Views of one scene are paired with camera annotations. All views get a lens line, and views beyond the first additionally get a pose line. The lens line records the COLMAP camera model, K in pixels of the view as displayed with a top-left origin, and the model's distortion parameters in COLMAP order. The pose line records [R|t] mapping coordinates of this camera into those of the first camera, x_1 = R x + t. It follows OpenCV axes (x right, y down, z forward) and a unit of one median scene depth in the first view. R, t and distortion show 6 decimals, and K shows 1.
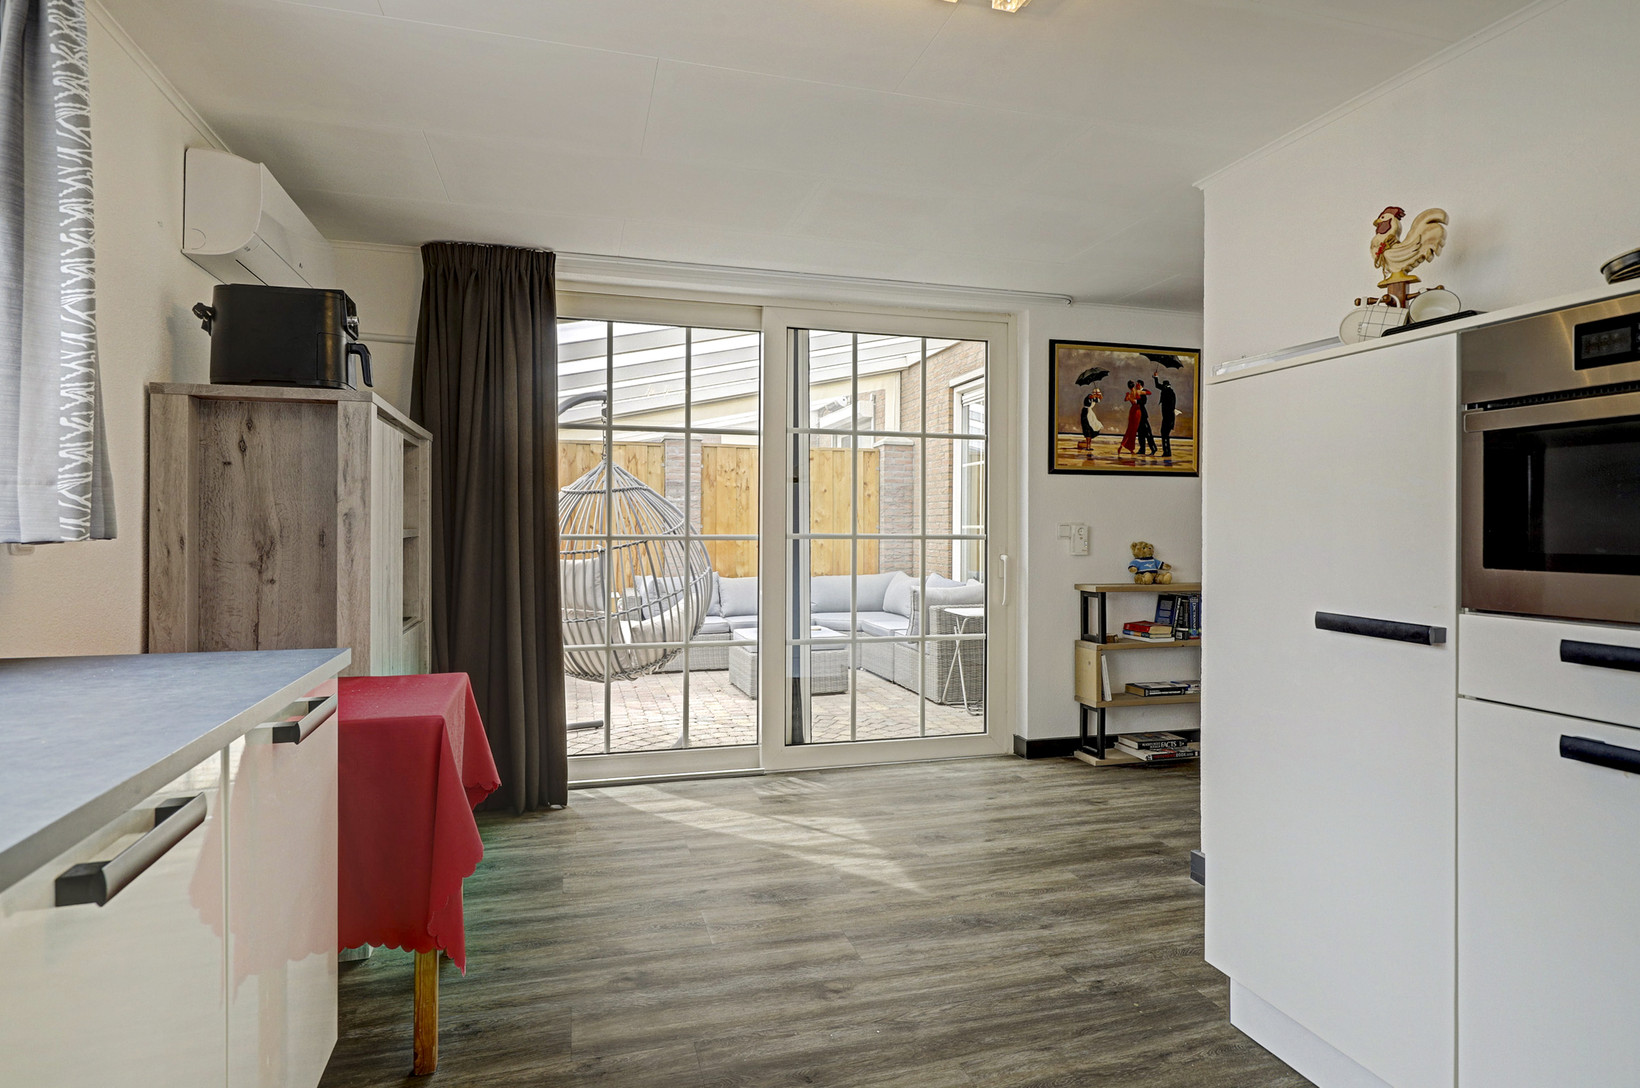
lens RADIAL K [[949.7, 0, 831.3], [0, 949.7, 531.2], [0, 0, 1]] dist [0.000142, -0.002323]
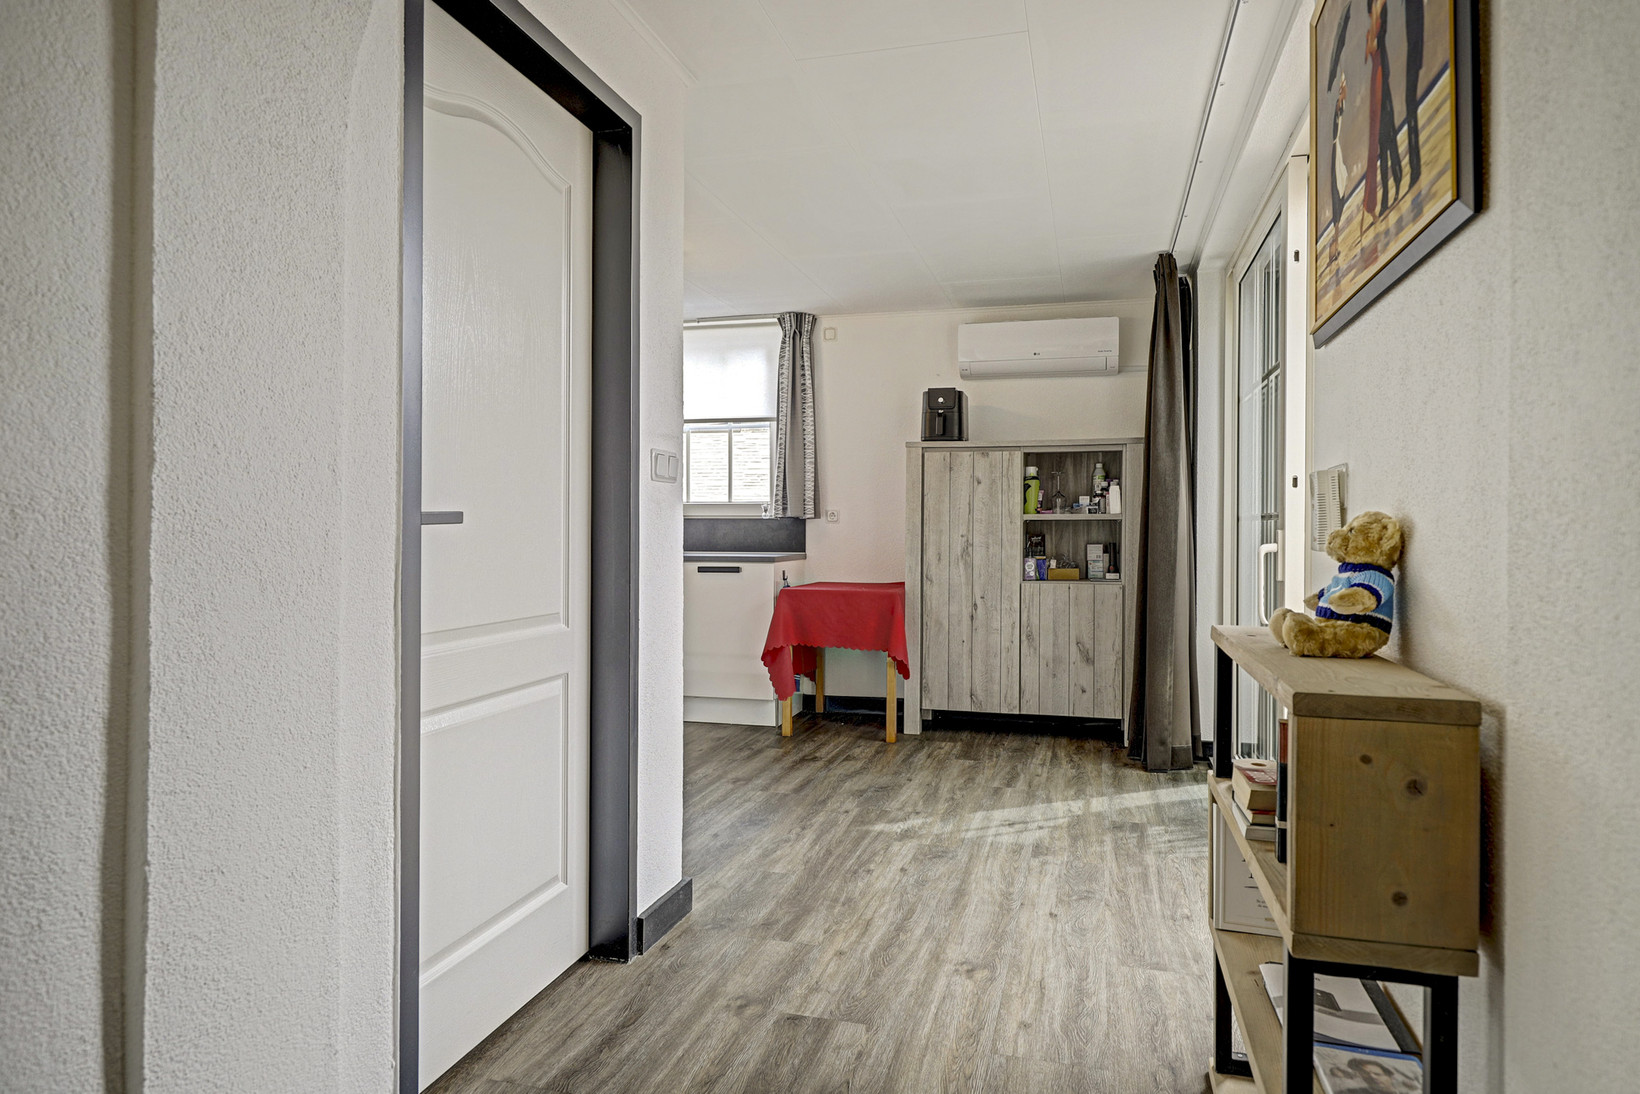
lens RADIAL K [[963.9, 0, 829.1], [0, 963.9, 542.0], [0, 0, 1]] dist [-0.001632, 0.002341]
pose [[-0.540672, 0.004848, -0.841219, 0.908375], [-0.010999, 0.999857, 0.012831, 0.015093], [0.841161, 0.016190, -0.540542, 1.363774]]
